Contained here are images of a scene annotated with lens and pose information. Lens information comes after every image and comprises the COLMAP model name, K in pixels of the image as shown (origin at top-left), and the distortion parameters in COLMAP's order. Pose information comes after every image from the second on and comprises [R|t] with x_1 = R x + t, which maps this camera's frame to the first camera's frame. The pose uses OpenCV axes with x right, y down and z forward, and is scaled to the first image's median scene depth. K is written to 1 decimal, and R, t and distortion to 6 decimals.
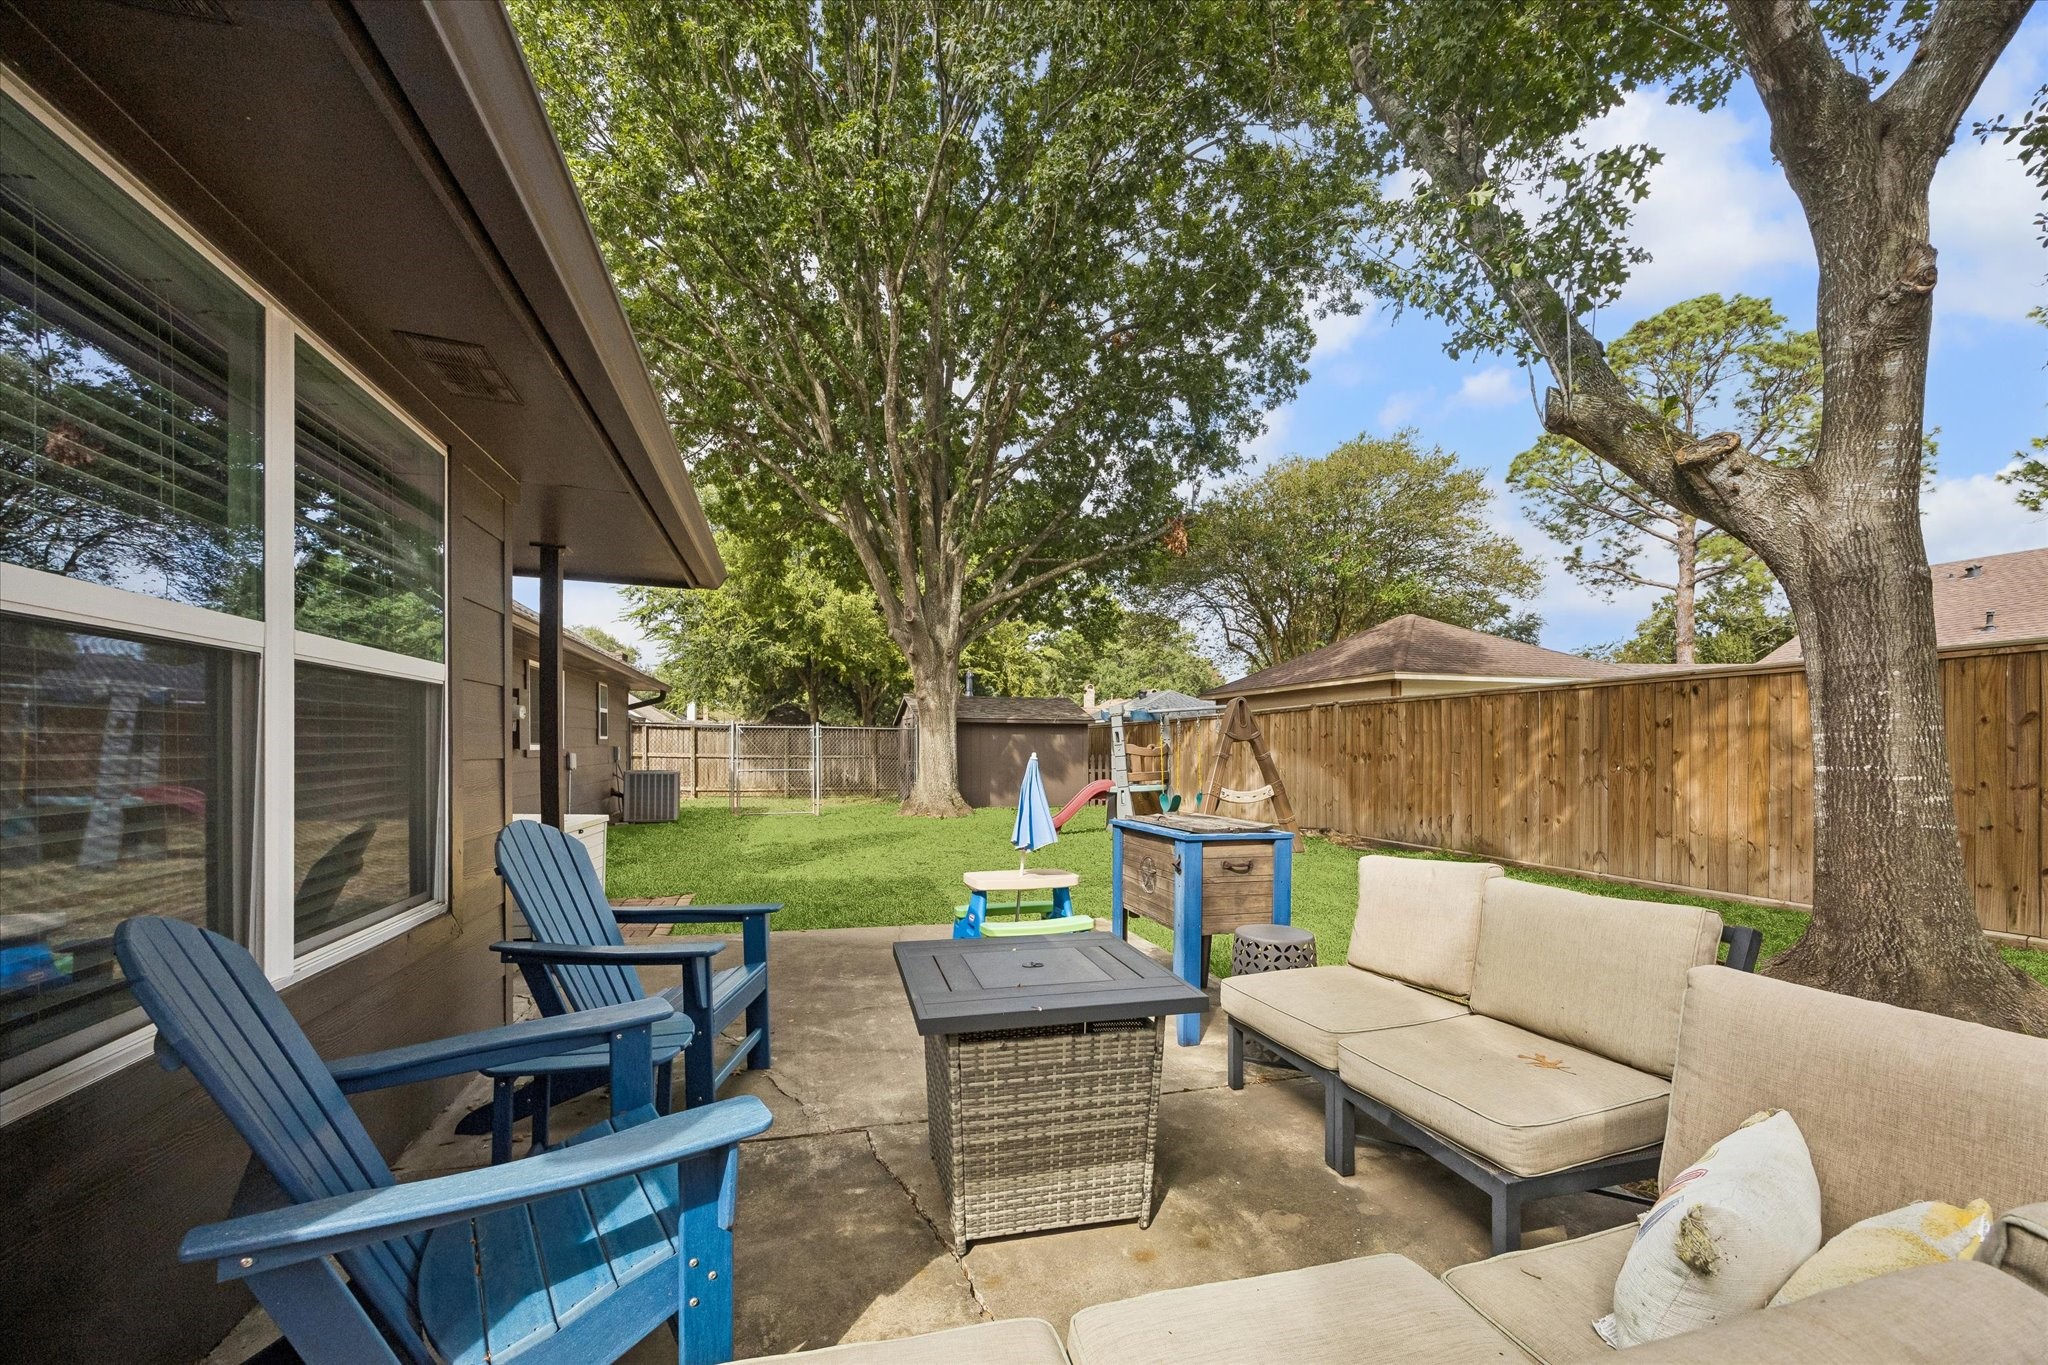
lens RADIAL K [[792.6, 0, 1046.6], [0, 792.6, 742.0], [0, 0, 1]] dist [0.001271, 0.000126]
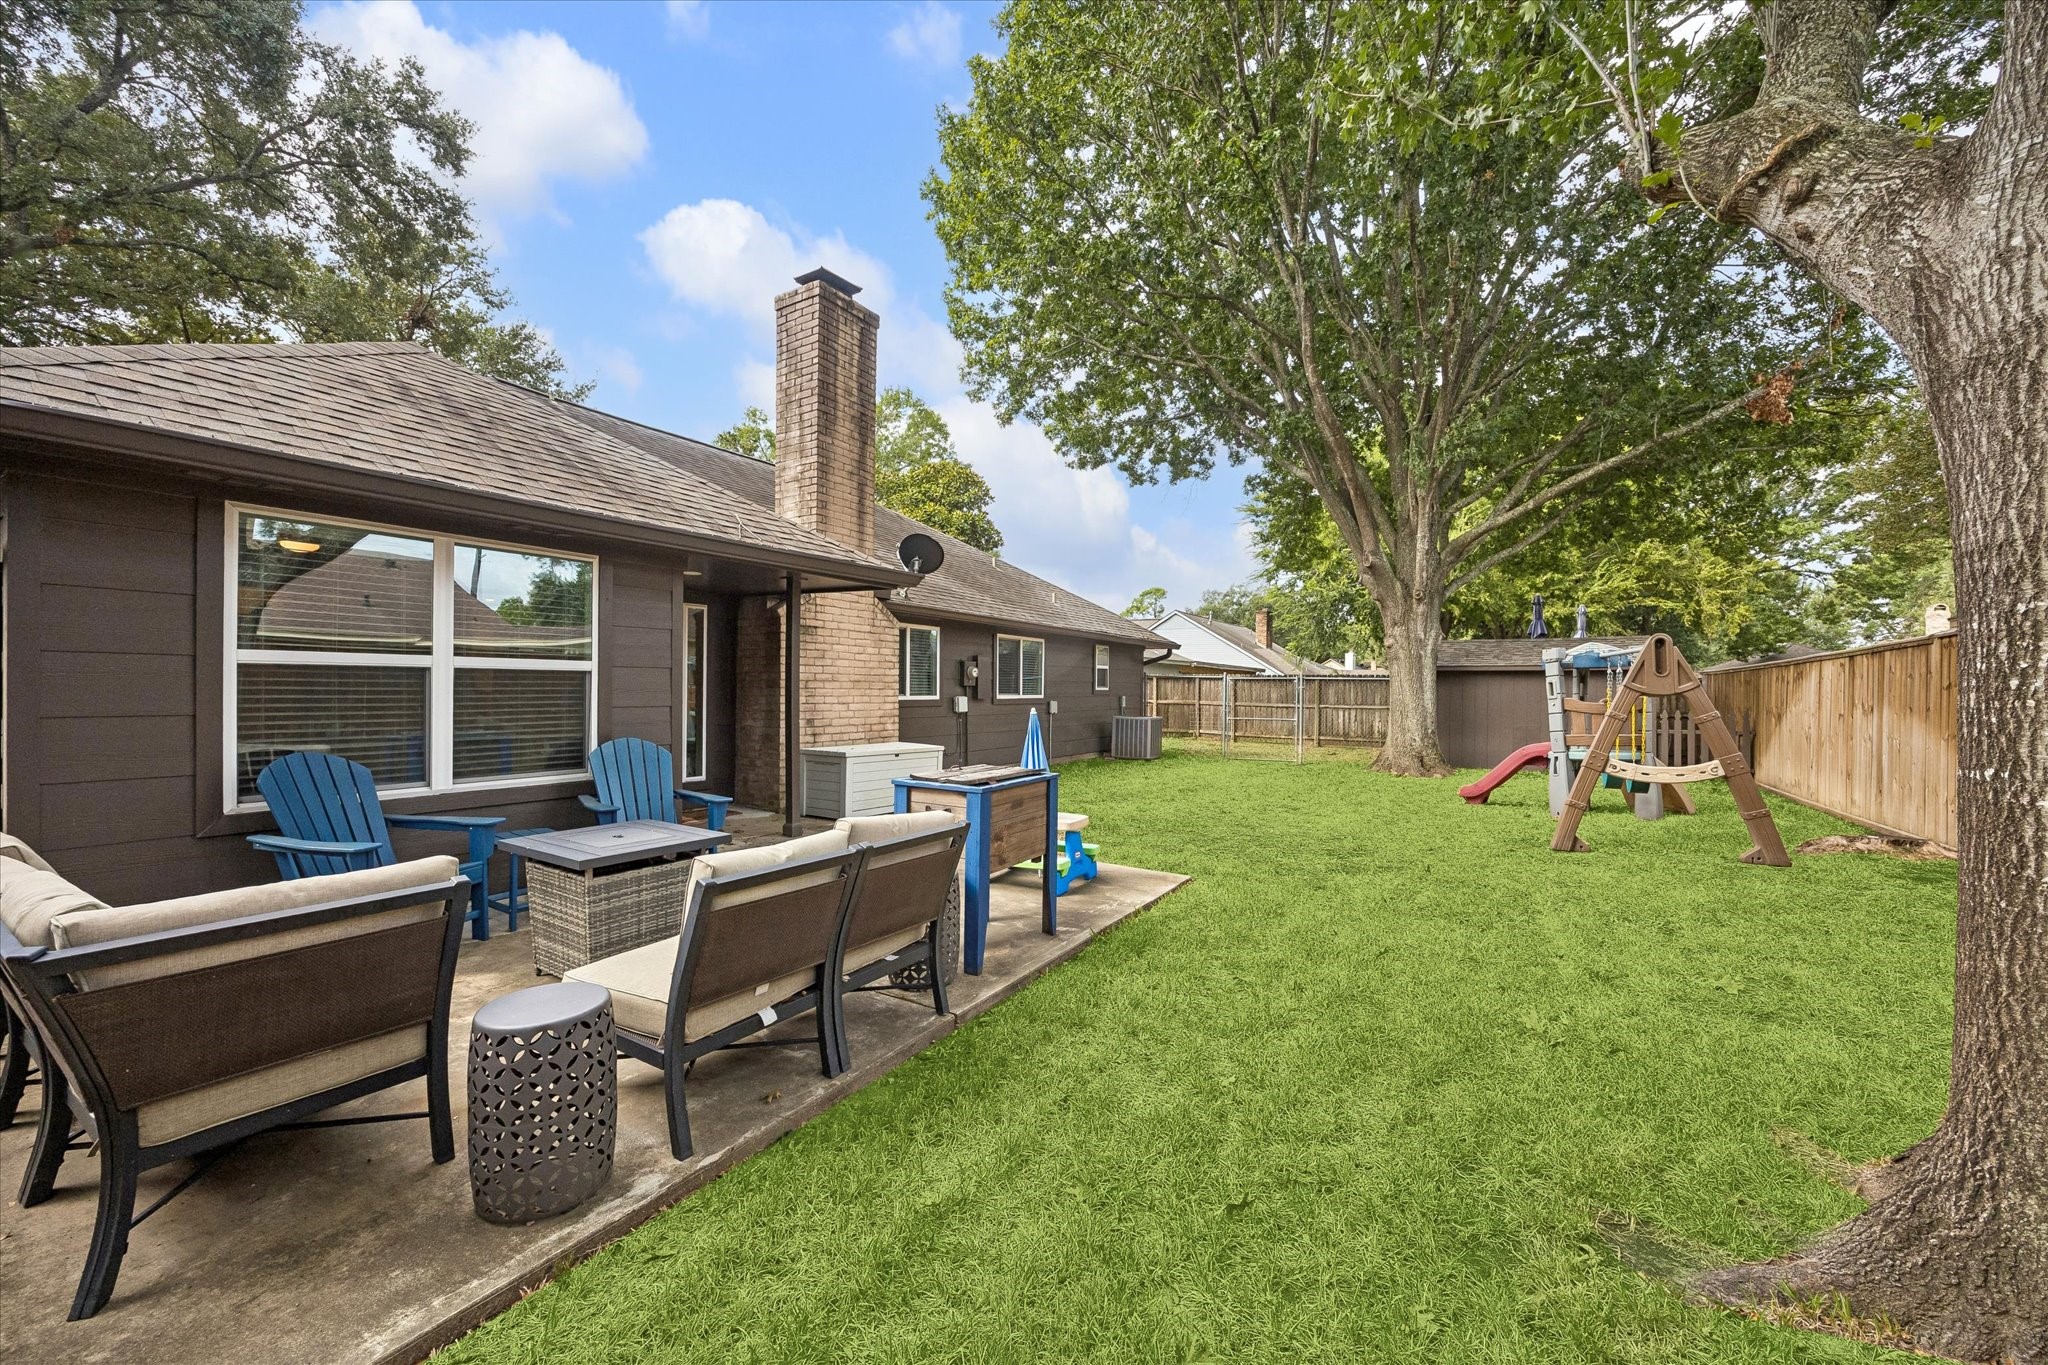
lens RADIAL K [[780.4, 0, 1032.9], [0, 780.4, 690.6], [0, 0, 1]] dist [-0.006584, 0.000133]
pose [[0.674239, 0.001250, -0.738512, 0.532830], [-0.000815, 0.999999, 0.000948, -0.008064], [0.738512, -0.000037, 0.674240, 0.161321]]
